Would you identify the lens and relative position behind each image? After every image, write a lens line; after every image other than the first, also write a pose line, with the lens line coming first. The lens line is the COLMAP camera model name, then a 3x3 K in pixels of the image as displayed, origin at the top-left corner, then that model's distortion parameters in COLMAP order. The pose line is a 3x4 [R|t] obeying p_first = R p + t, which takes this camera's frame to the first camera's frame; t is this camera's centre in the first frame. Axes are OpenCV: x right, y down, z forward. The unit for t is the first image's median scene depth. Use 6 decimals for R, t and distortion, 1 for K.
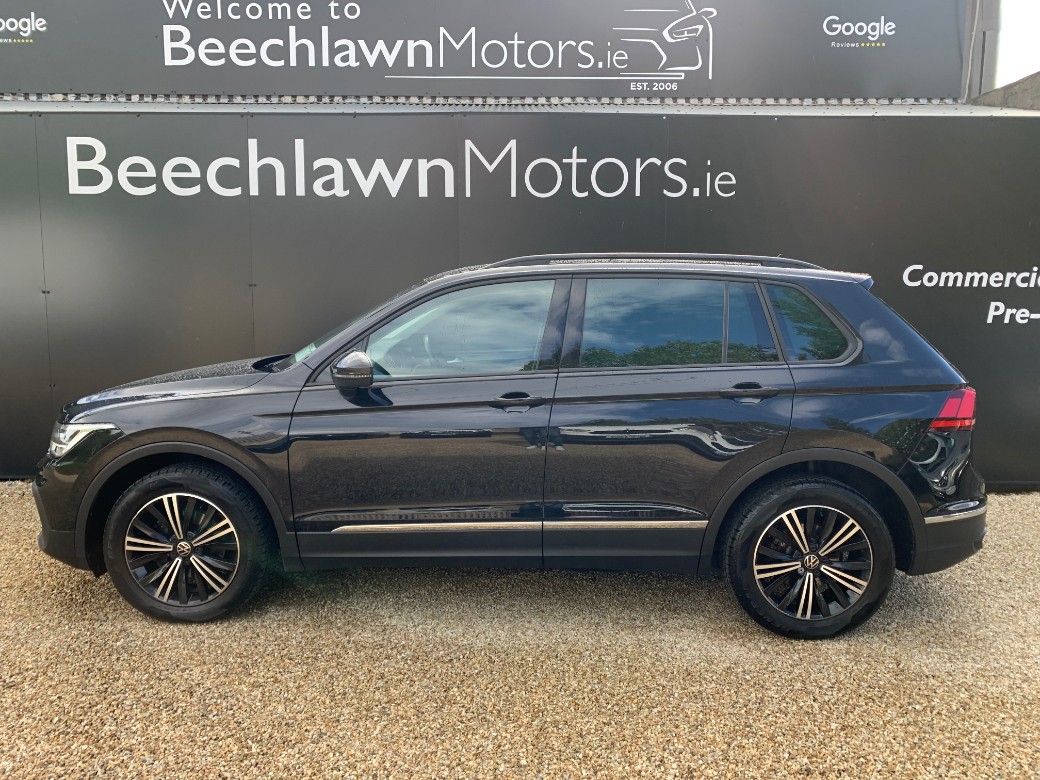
lens RADIAL K [[797.0, 0, 529.2], [0, 797.0, 390.9], [0, 0, 1]] dist [0.031286, -0.028641]
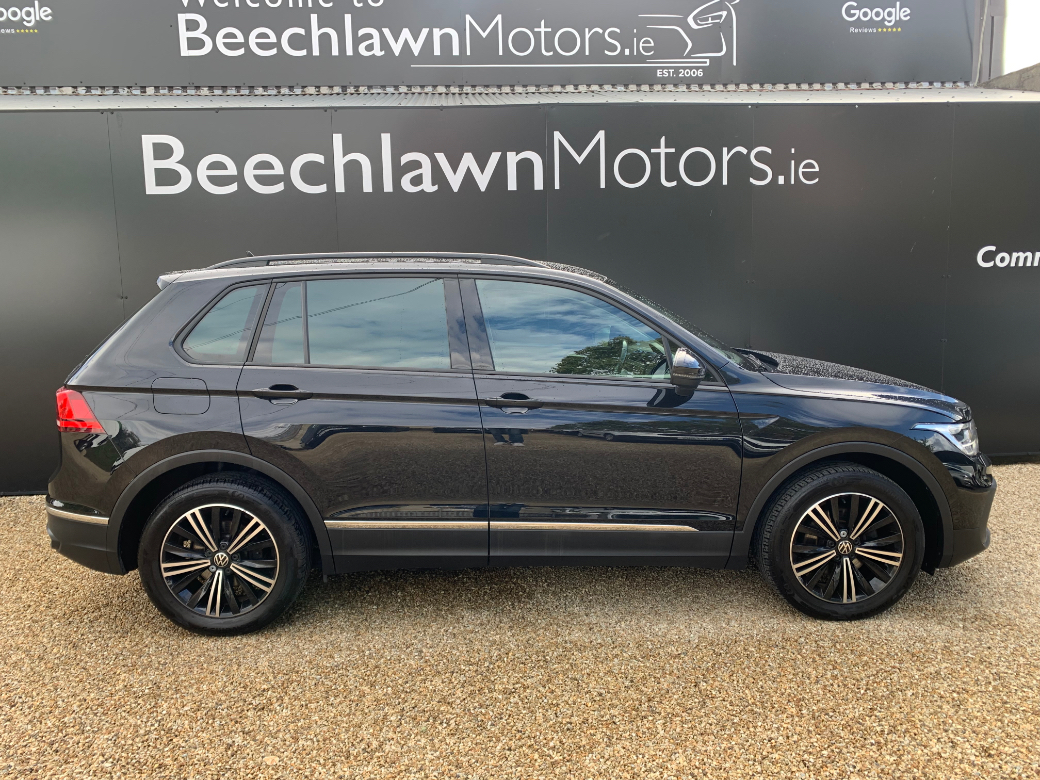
lens RADIAL K [[797.0, 0, 525.3], [0, 797.0, 391.0], [0, 0, 1]] dist [0.031286, -0.028641]
pose [[0.996724, -0.037726, 0.071544, -0.135772], [0.036445, 0.999153, 0.019124, -0.008646], [-0.072205, -0.016454, 0.997254, 0.005353]]
